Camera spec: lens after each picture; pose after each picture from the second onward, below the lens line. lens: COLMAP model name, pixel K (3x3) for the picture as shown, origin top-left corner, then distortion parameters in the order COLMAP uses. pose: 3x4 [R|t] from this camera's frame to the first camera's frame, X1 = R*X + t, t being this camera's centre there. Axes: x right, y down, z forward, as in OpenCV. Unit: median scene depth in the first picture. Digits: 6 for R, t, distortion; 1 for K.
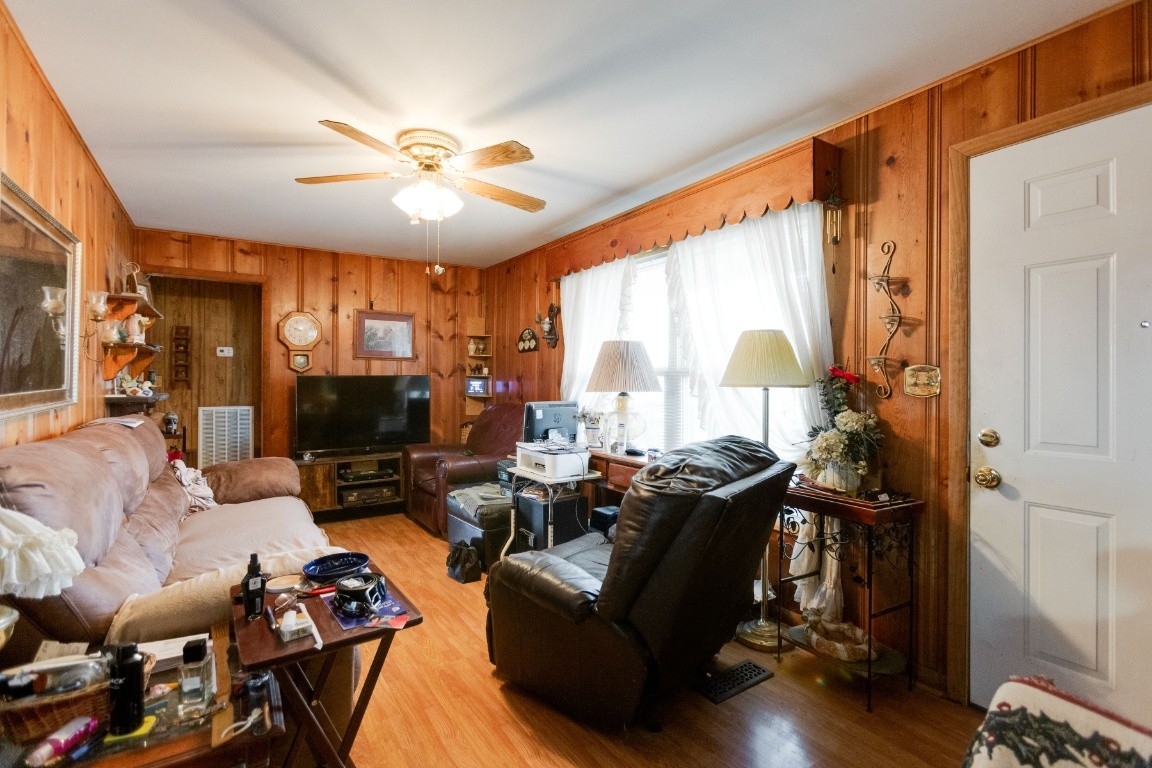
lens RADIAL K [[530.9, 0, 576.0], [0, 530.9, 384.0], [0, 0, 1]] dist [-0.000729, -0.000071]
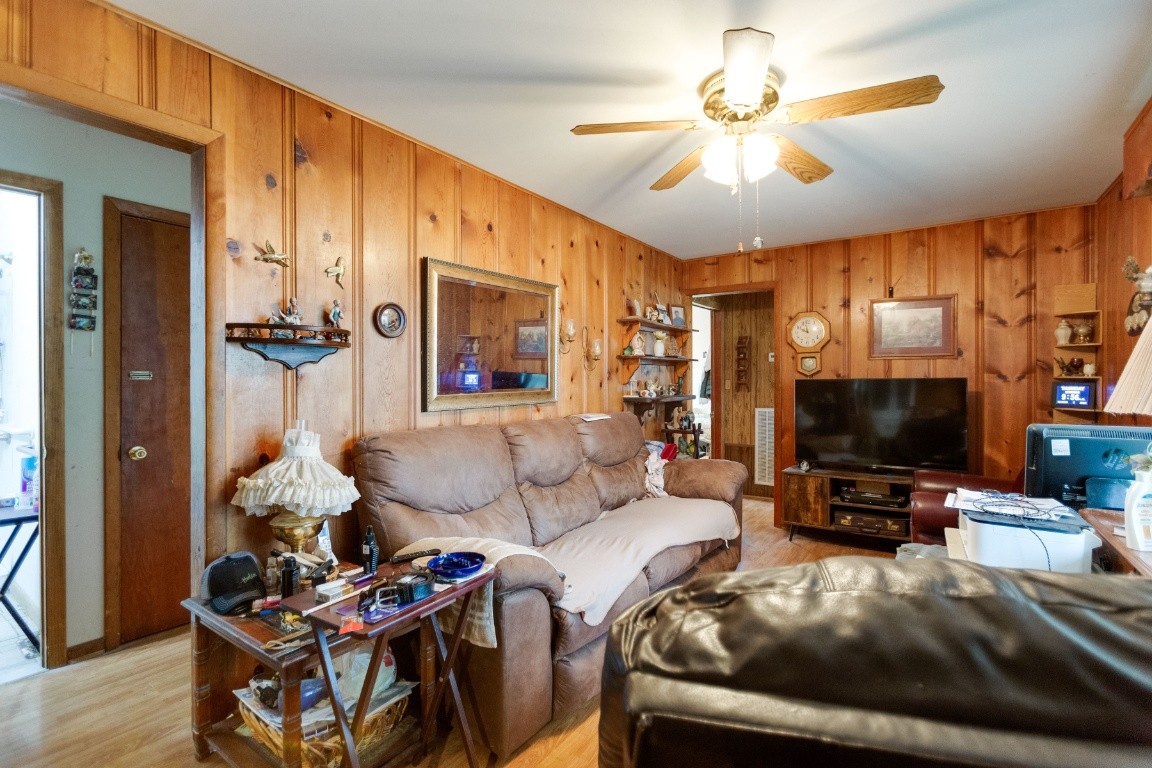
lens RADIAL K [[530.9, 0, 576.0], [0, 530.9, 384.0], [0, 0, 1]] dist [-0.000729, -0.000071]
pose [[0.394699, 0.001795, -0.918809, 0.179347], [-0.005923, 0.999982, -0.000591, -0.004228], [0.918792, 0.005676, 0.394702, 0.238546]]
